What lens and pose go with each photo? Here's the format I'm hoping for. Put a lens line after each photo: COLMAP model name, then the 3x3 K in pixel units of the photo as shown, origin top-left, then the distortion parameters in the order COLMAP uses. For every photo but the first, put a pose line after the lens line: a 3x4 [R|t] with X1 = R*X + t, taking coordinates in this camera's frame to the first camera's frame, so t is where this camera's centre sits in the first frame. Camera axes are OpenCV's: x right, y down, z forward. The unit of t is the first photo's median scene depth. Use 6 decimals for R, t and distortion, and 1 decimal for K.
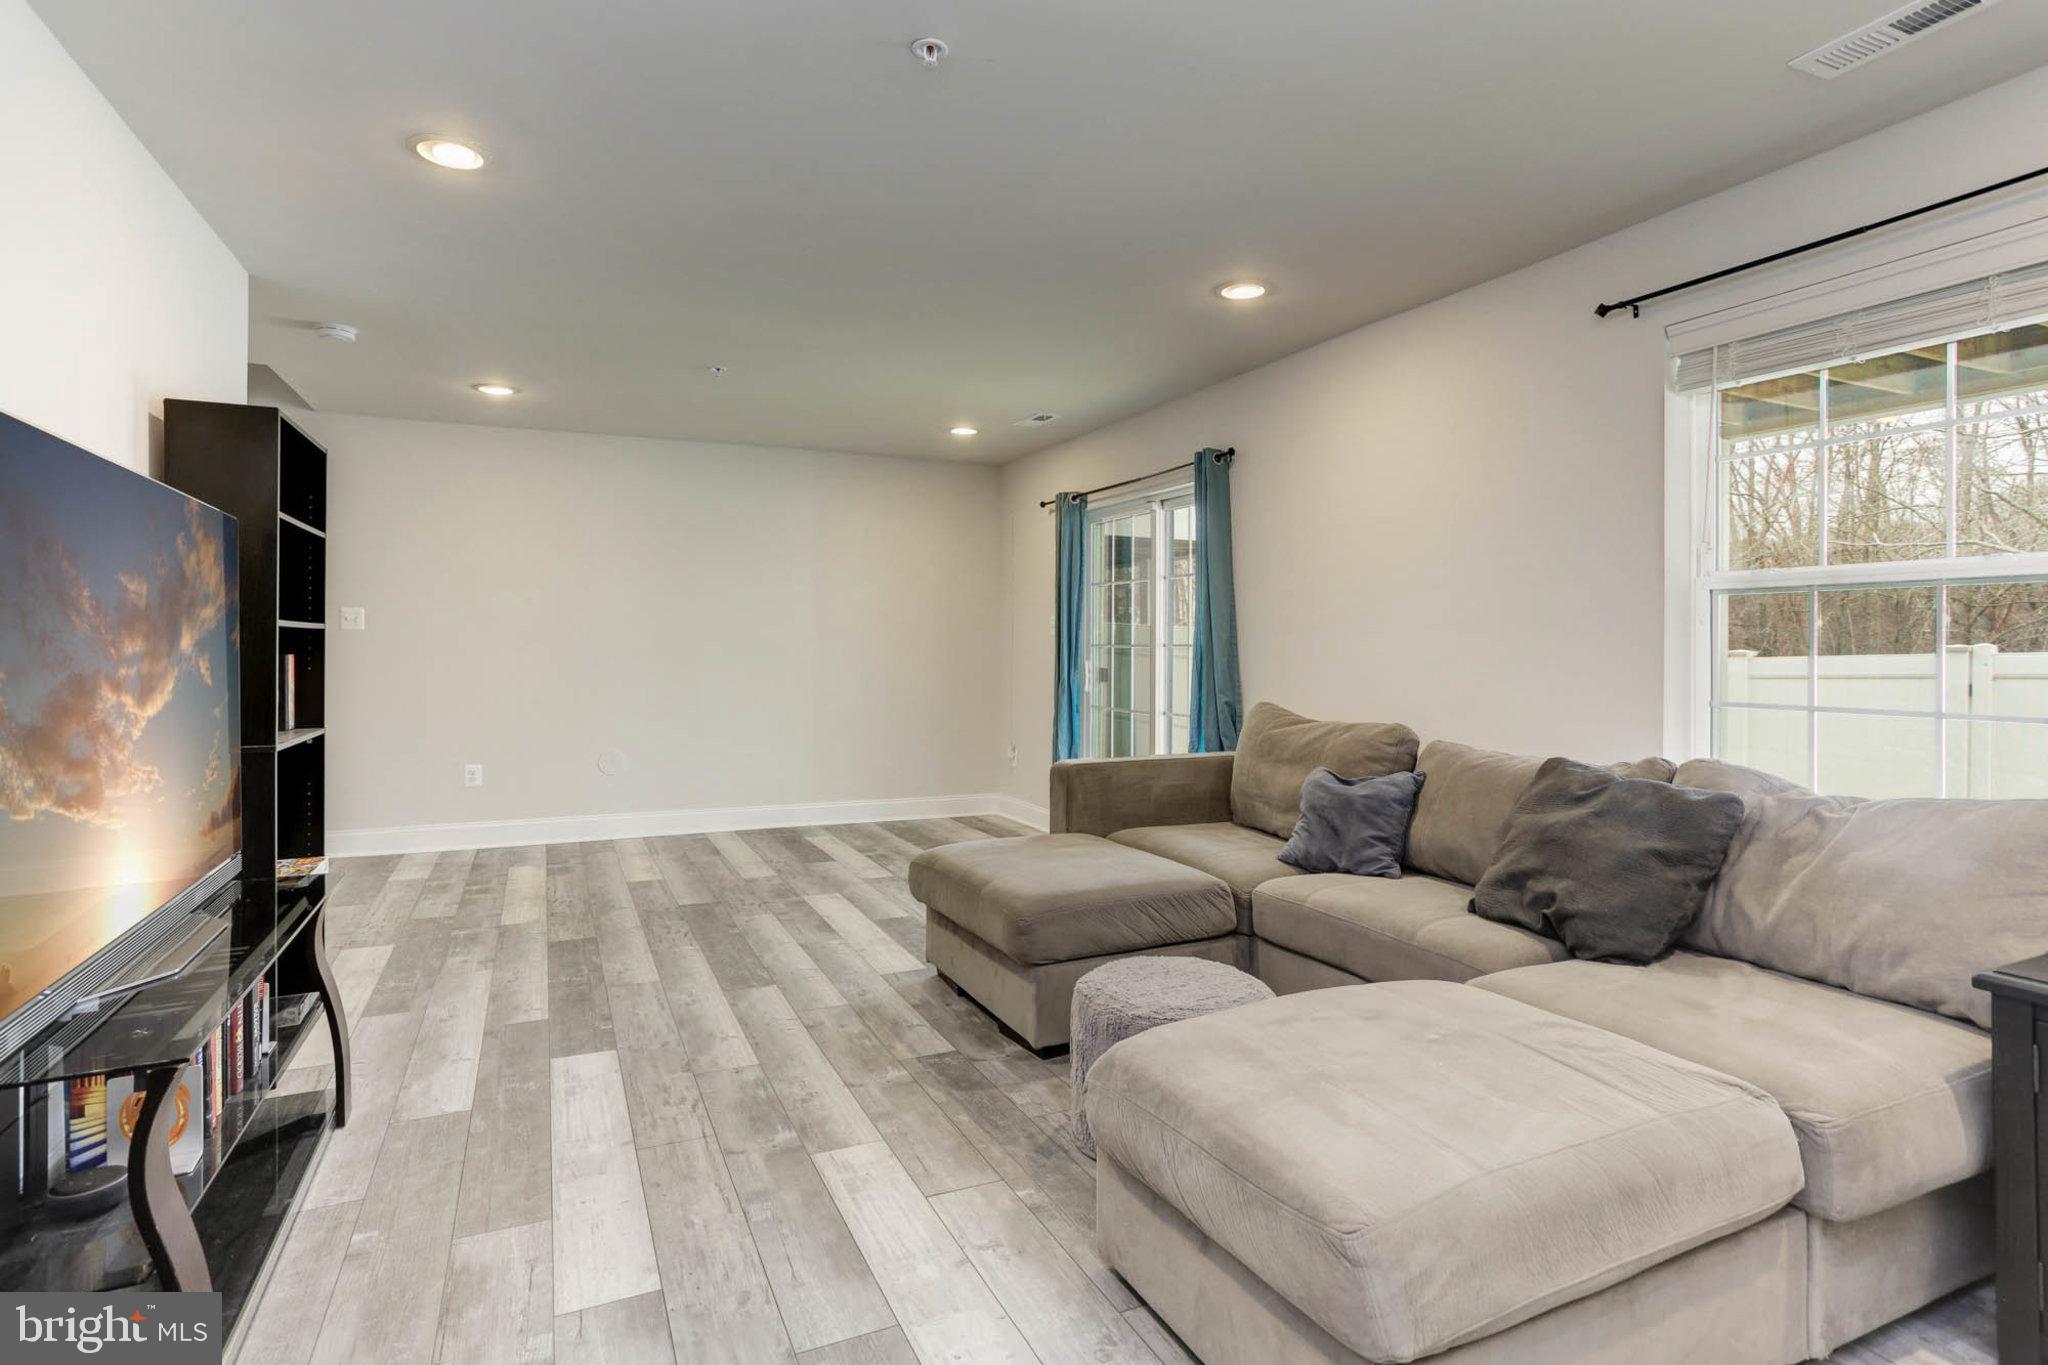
lens RADIAL K [[1059.7, 0, 1025.4], [0, 1059.7, 635.3], [0, 0, 1]] dist [-0.065864, 0.050256]
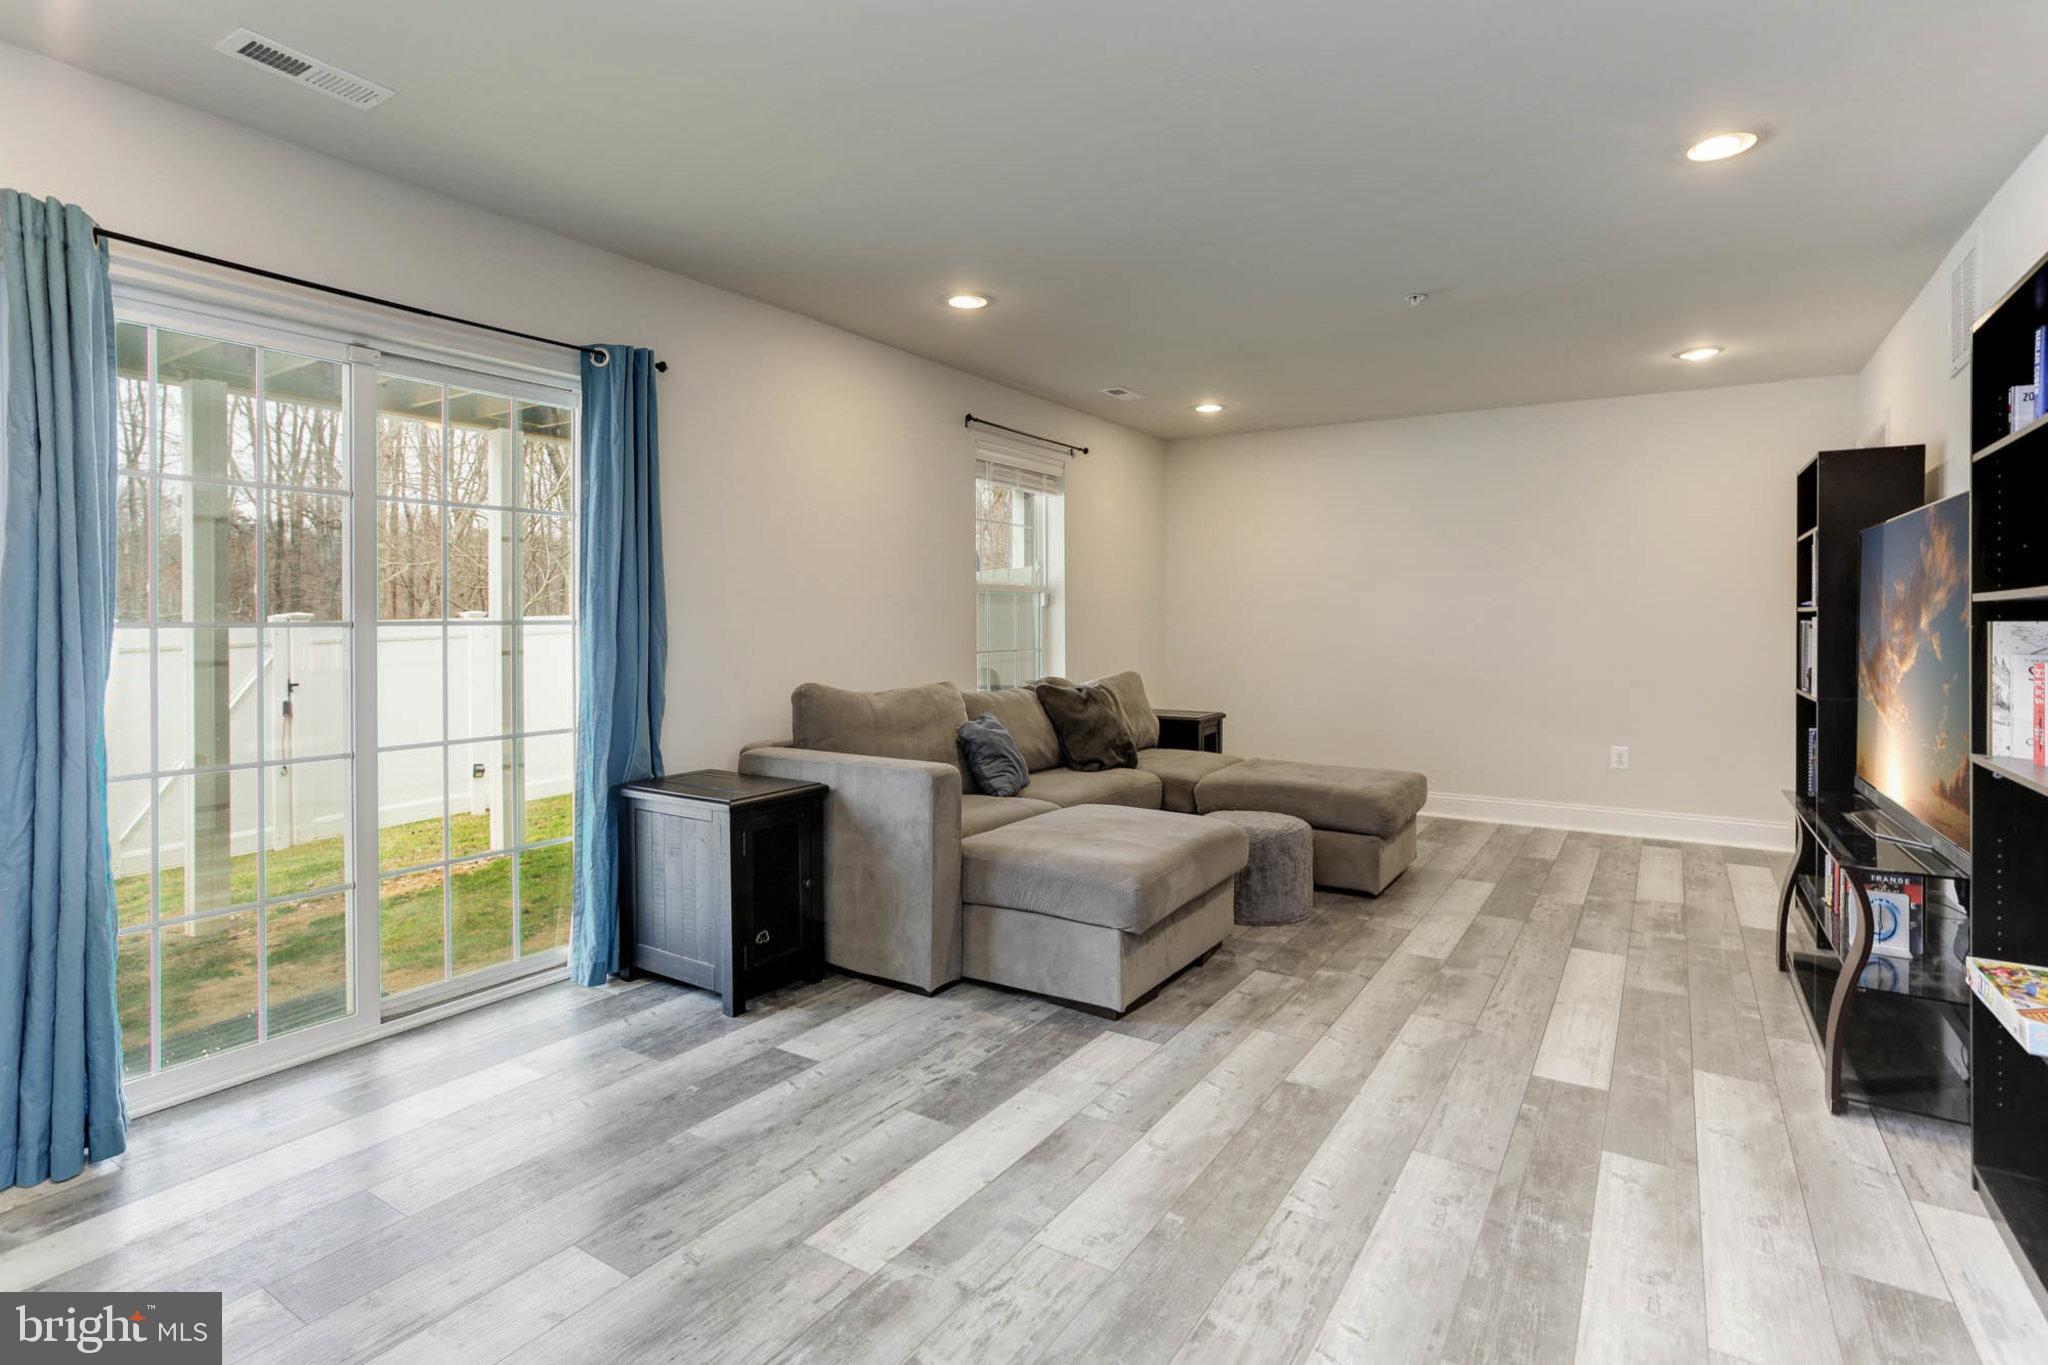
lens RADIAL K [[1016.1, 0, 1053.4], [0, 1016.1, 641.0], [0, 0, 1]] dist [-0.052995, 0.042355]
pose [[-0.554419, -0.017150, 0.832061, -0.867050], [-0.008682, 0.999852, 0.014823, 0.013811], [-0.832192, 0.000994, -0.554486, 1.804762]]
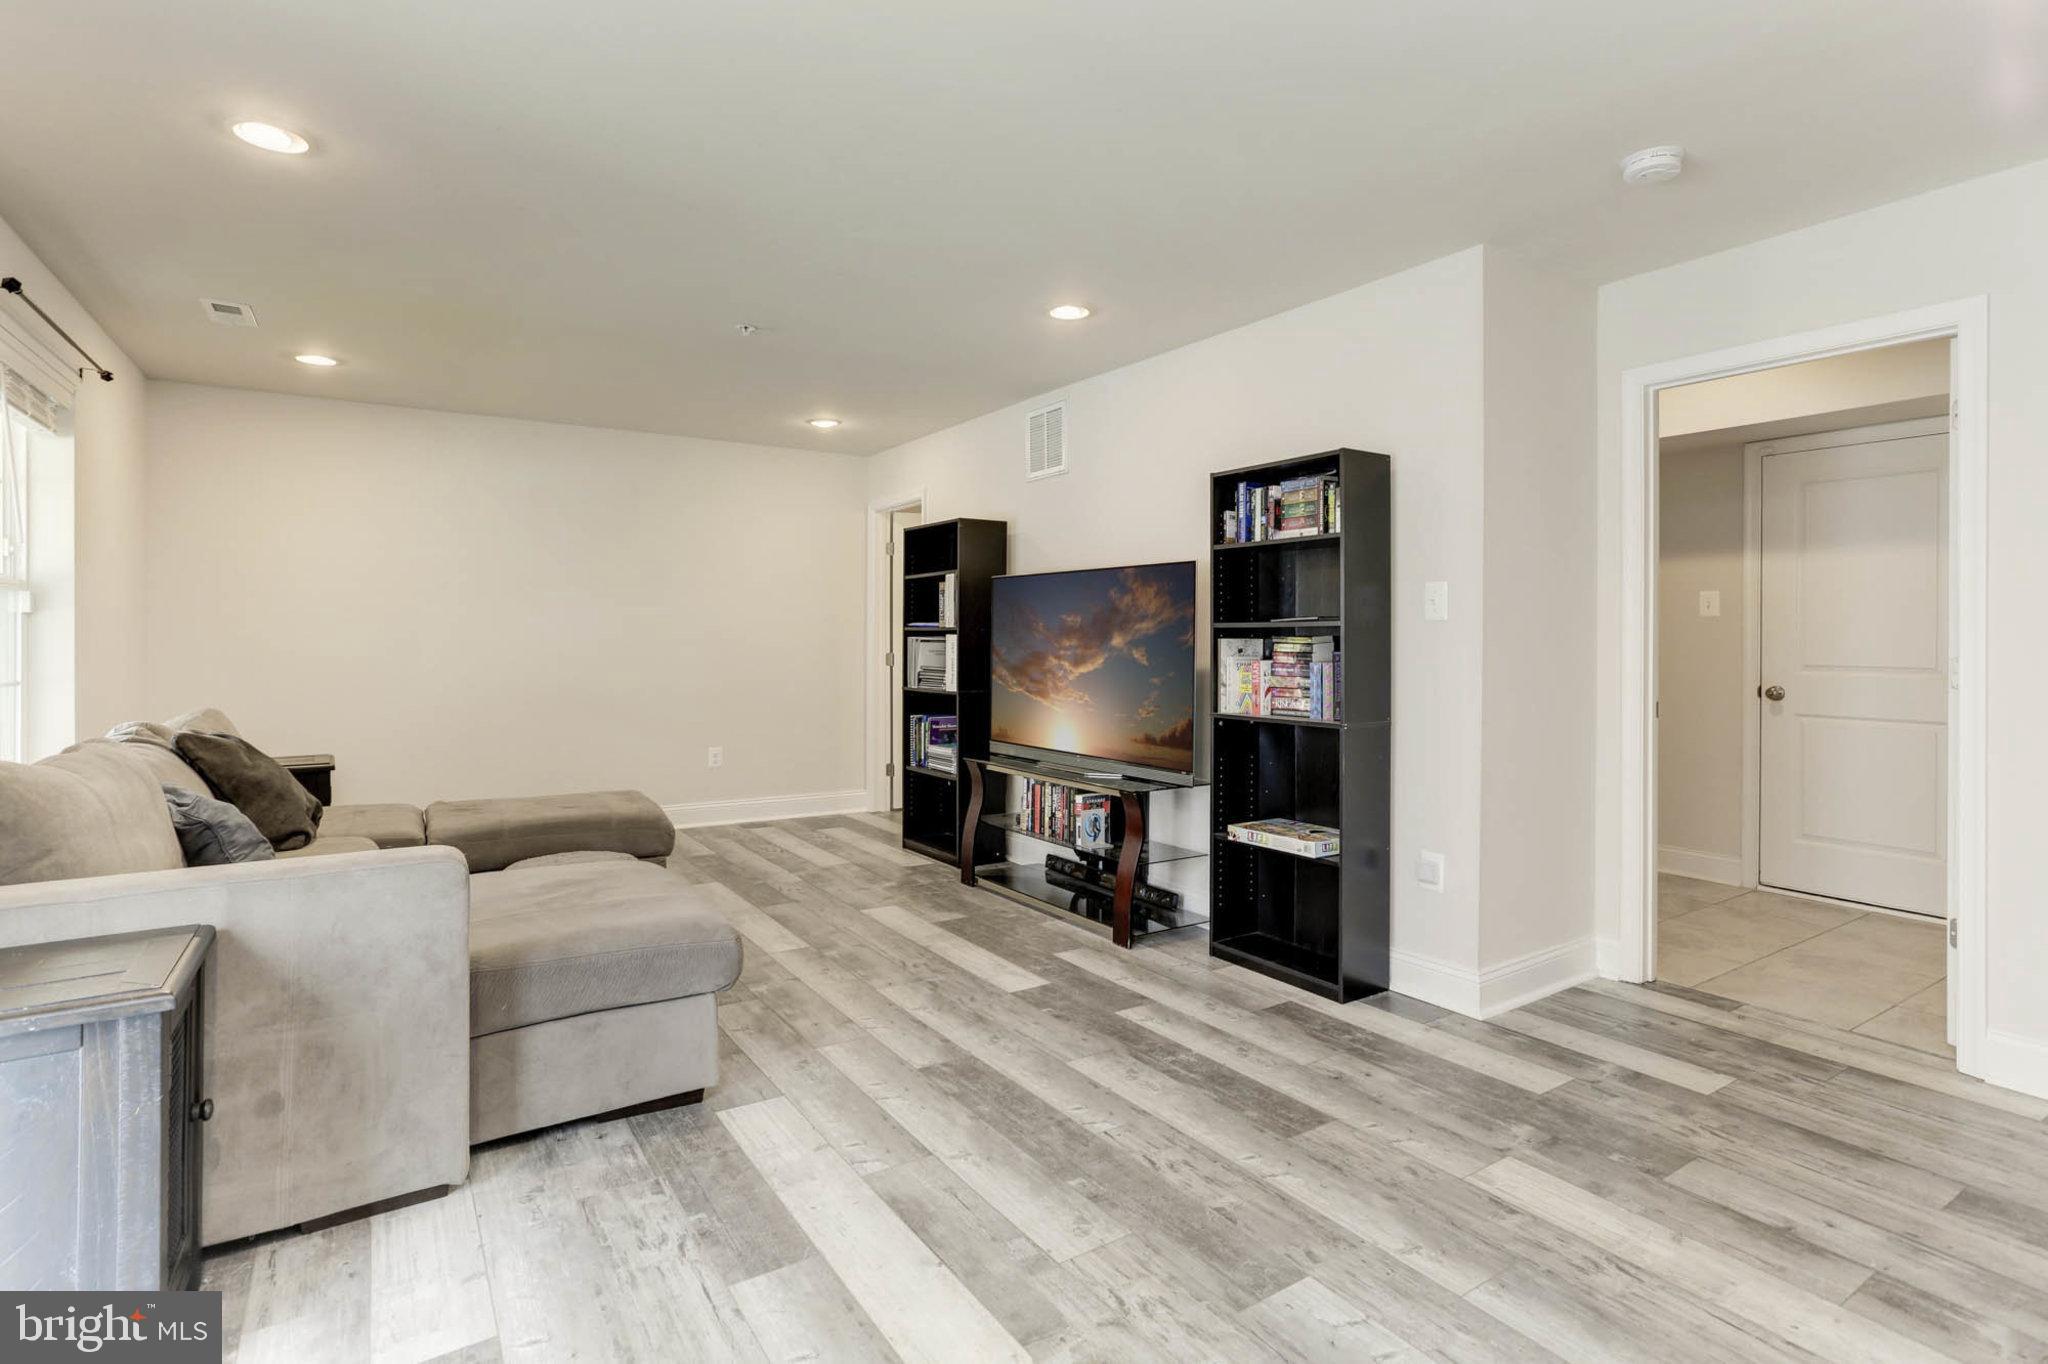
lens RADIAL K [[985.6, 0, 1034.4], [0, 985.6, 663.0], [0, 0, 1]] dist [-0.055619, 0.036809]
pose [[-0.987676, -0.001516, -0.156508, -0.247058], [-0.003921, 0.999879, 0.015059, 0.014955], [0.156466, 0.015487, -0.987562, 2.052295]]
